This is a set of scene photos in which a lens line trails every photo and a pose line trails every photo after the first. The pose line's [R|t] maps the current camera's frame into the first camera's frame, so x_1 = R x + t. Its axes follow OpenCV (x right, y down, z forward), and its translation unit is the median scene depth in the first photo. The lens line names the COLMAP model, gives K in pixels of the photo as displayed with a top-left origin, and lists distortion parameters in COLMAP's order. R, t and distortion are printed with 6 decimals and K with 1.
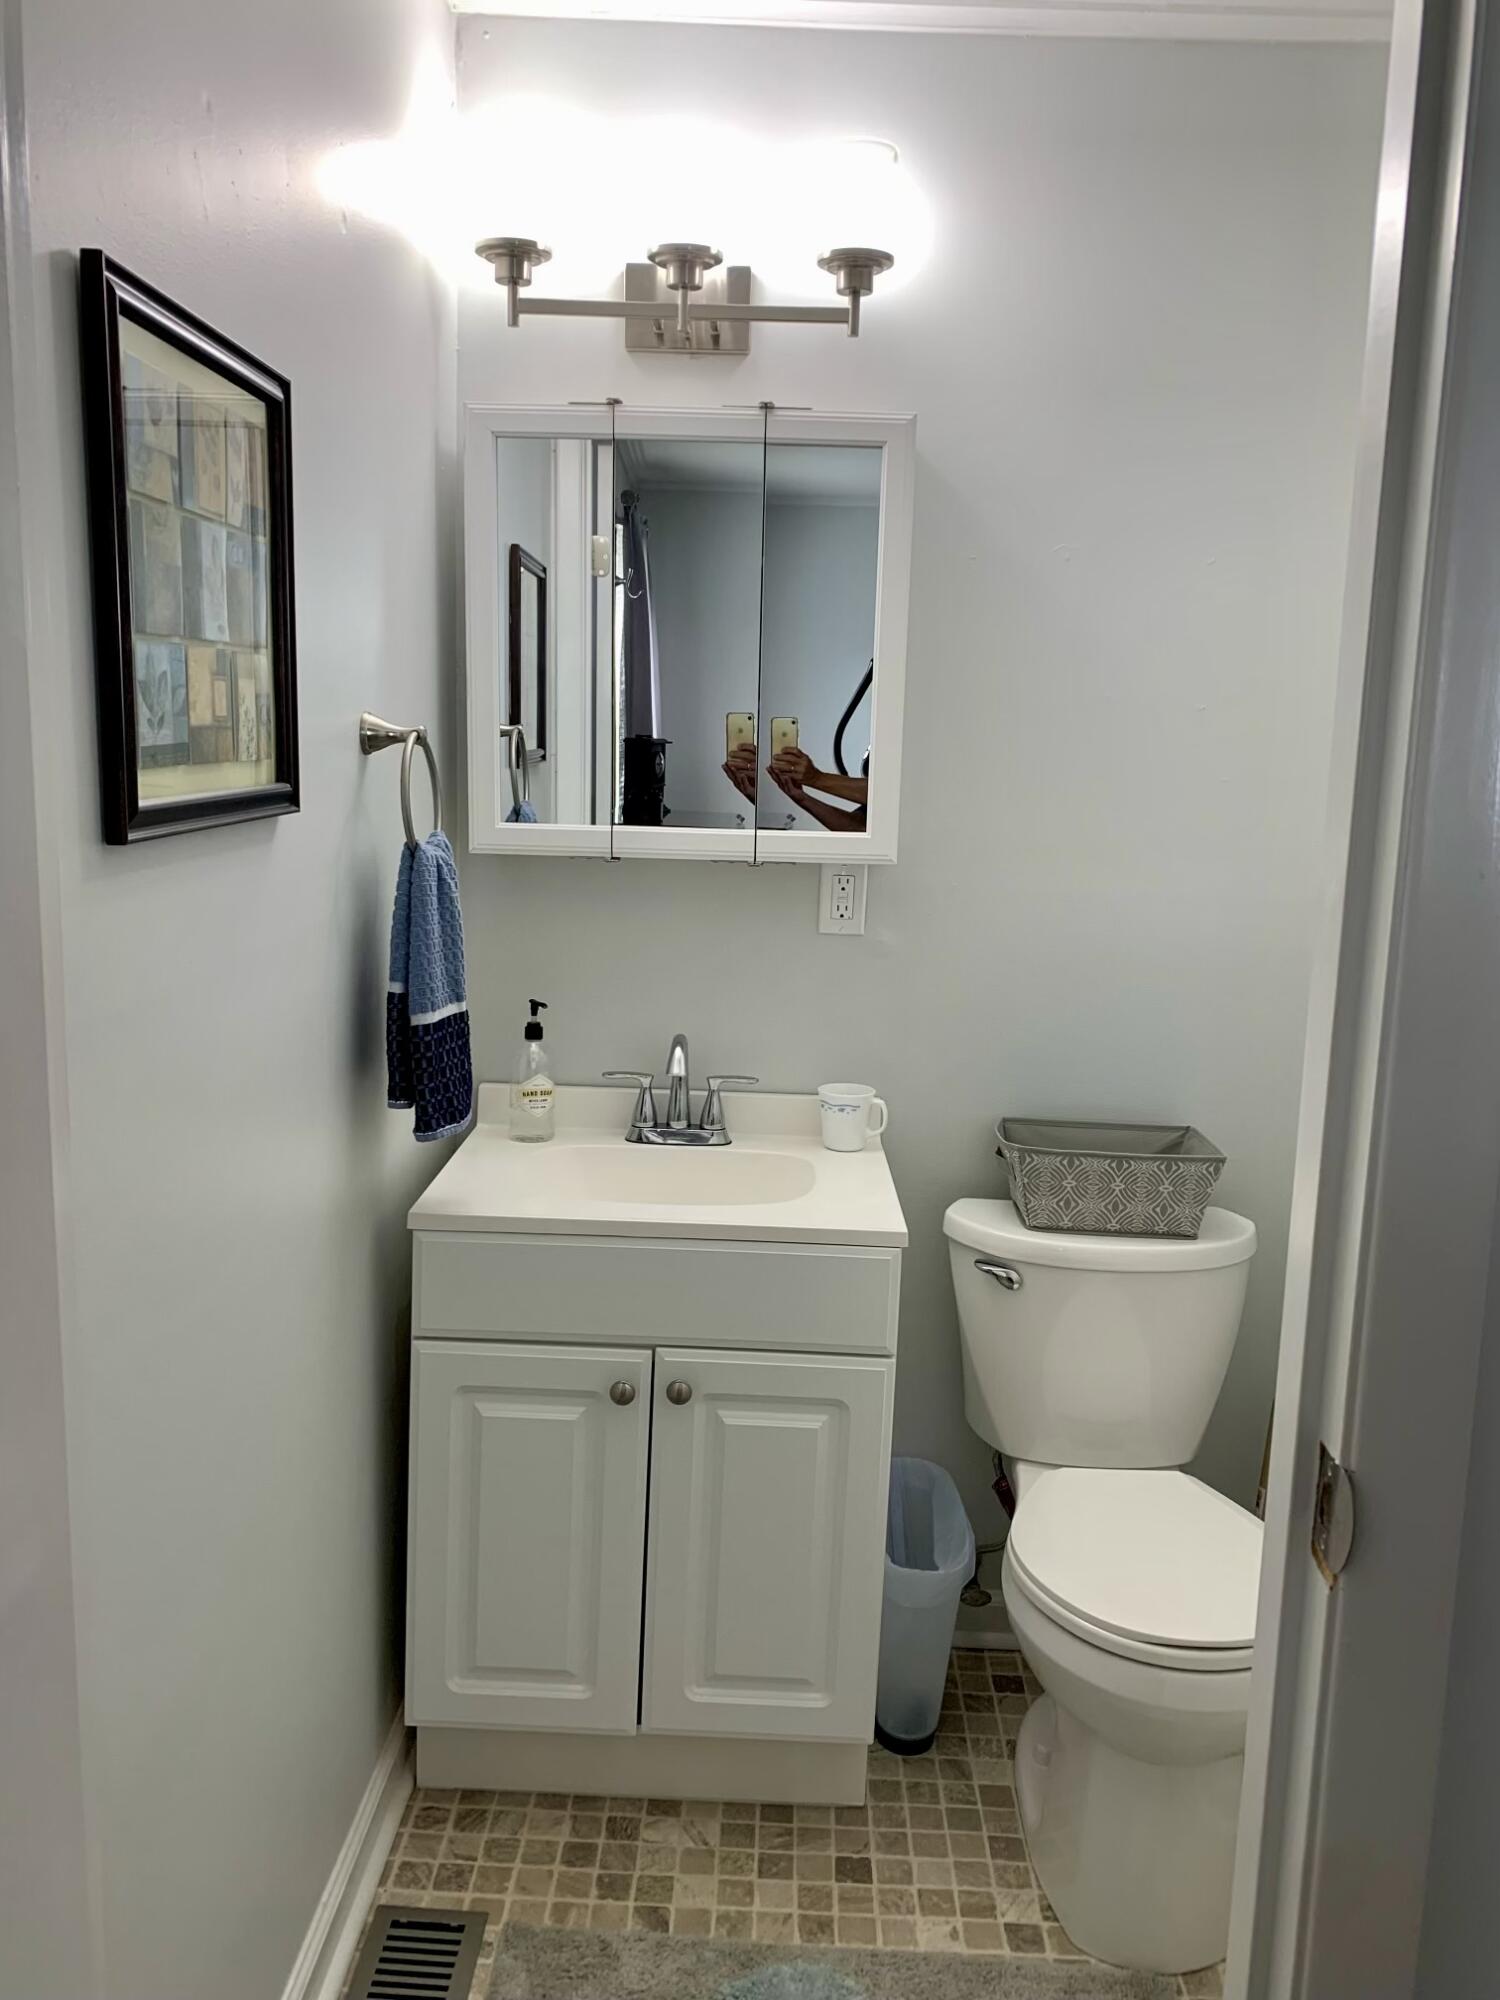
lens RADIAL K [[1530.3, 0, 743.0], [0, 1530.3, 990.5], [0, 0, 1]] dist [0.036604, -0.056662]
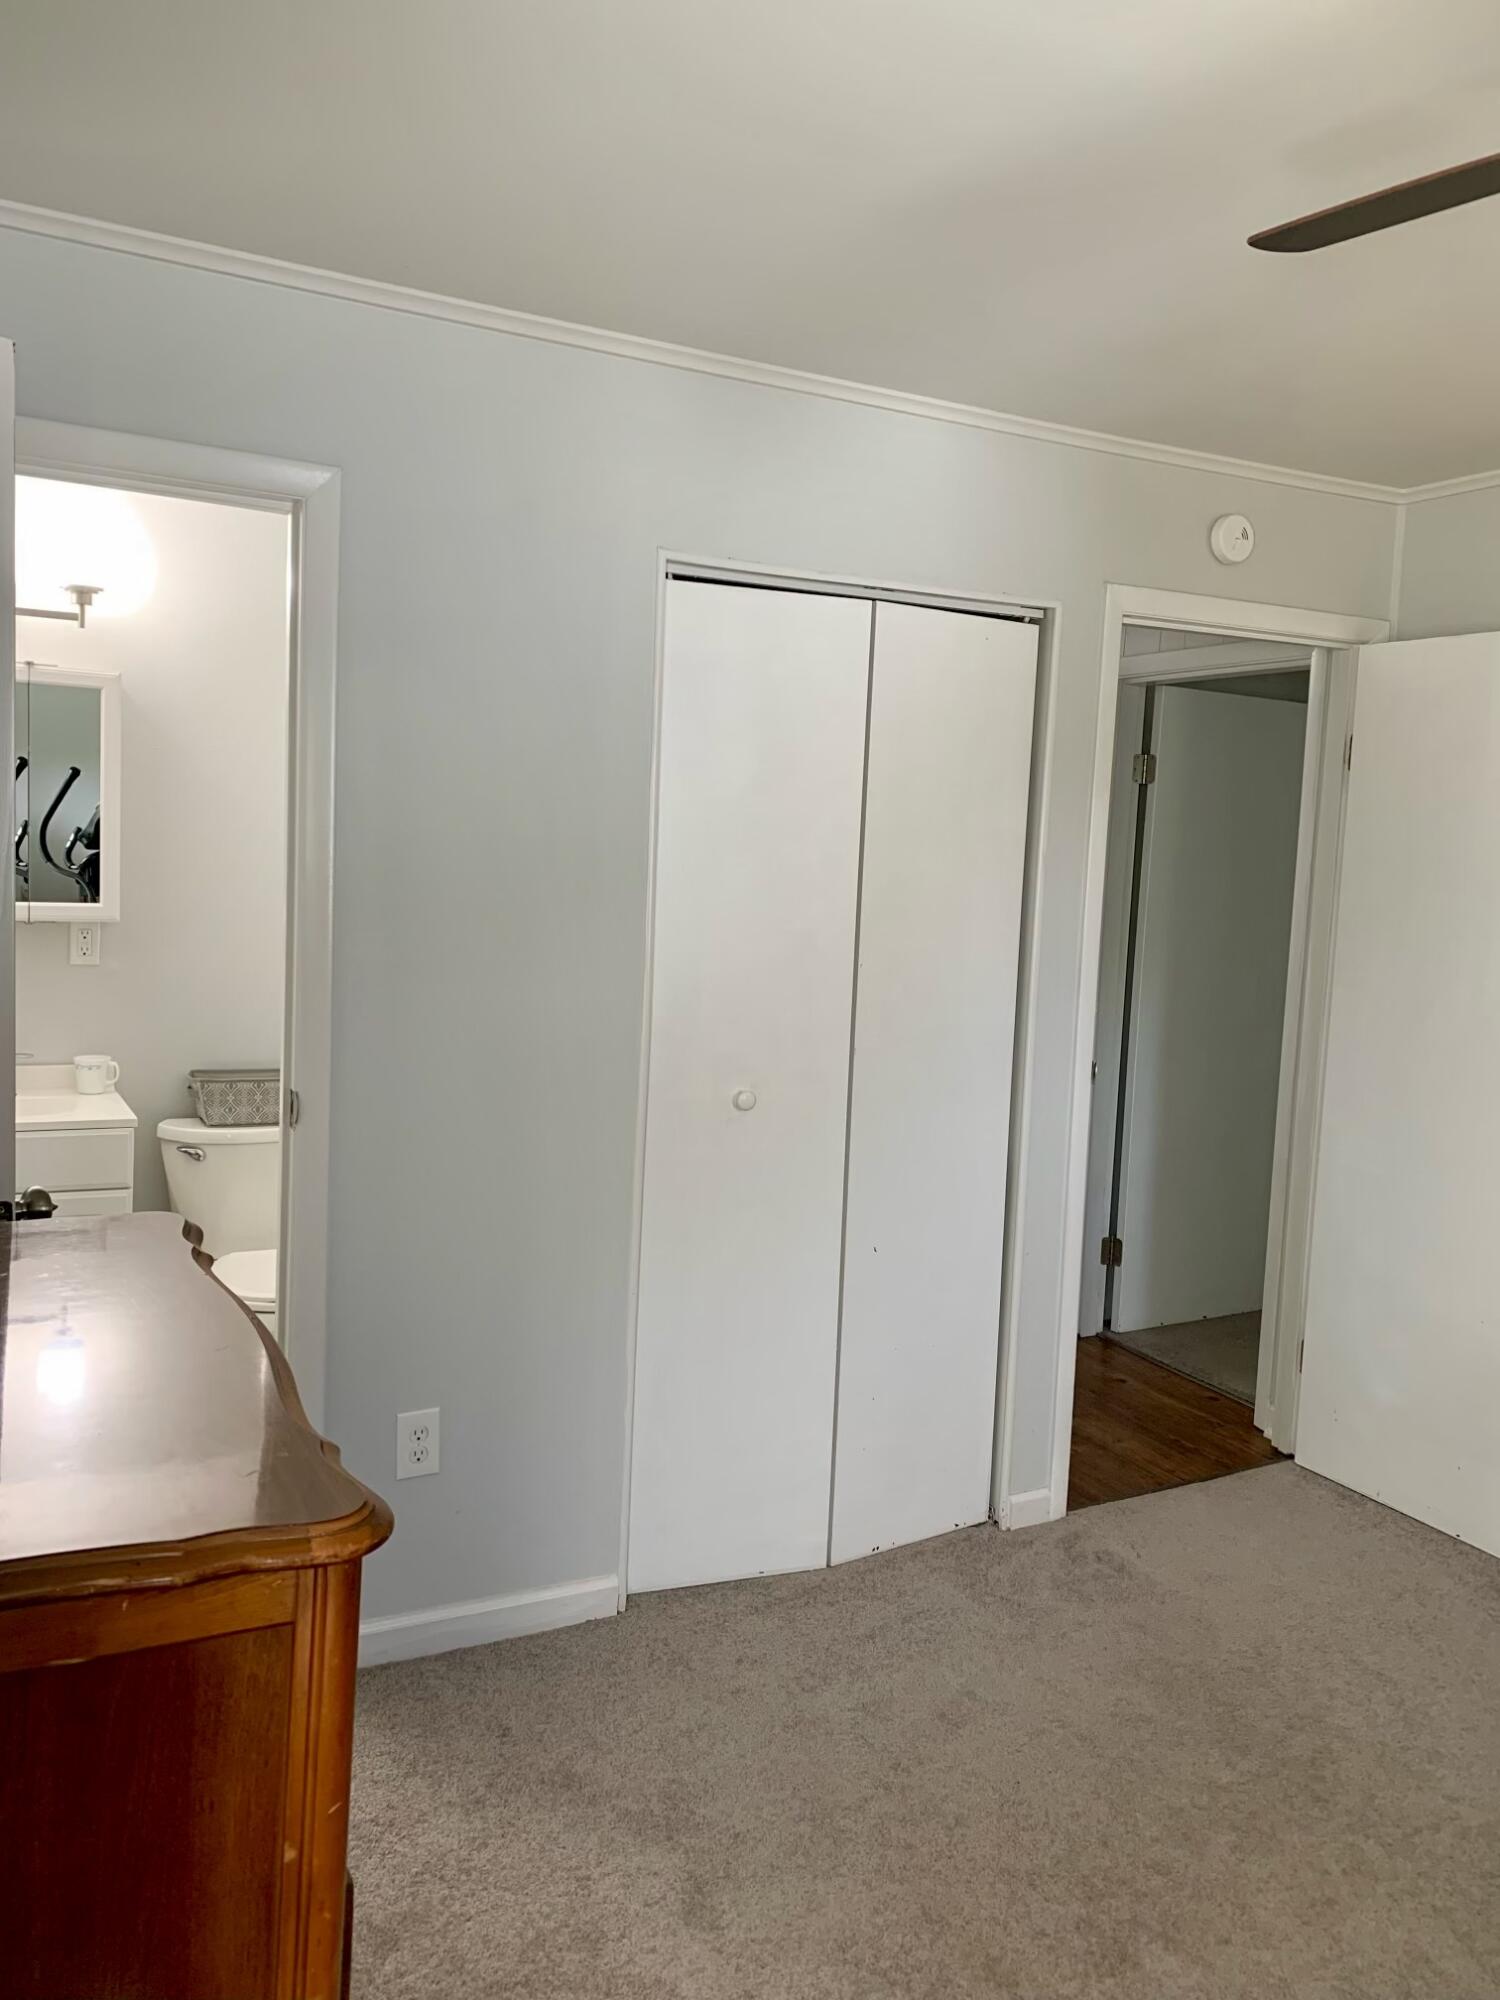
lens RADIAL K [[1530.3, 0, 732.3], [0, 1530.3, 990.7], [0, 0, 1]] dist [0.036604, -0.056662]
pose [[0.876991, -0.031966, 0.479442, -0.128024], [0.057083, 0.997650, -0.037899, 0.101075], [-0.477104, 0.060605, 0.876755, -0.851183]]
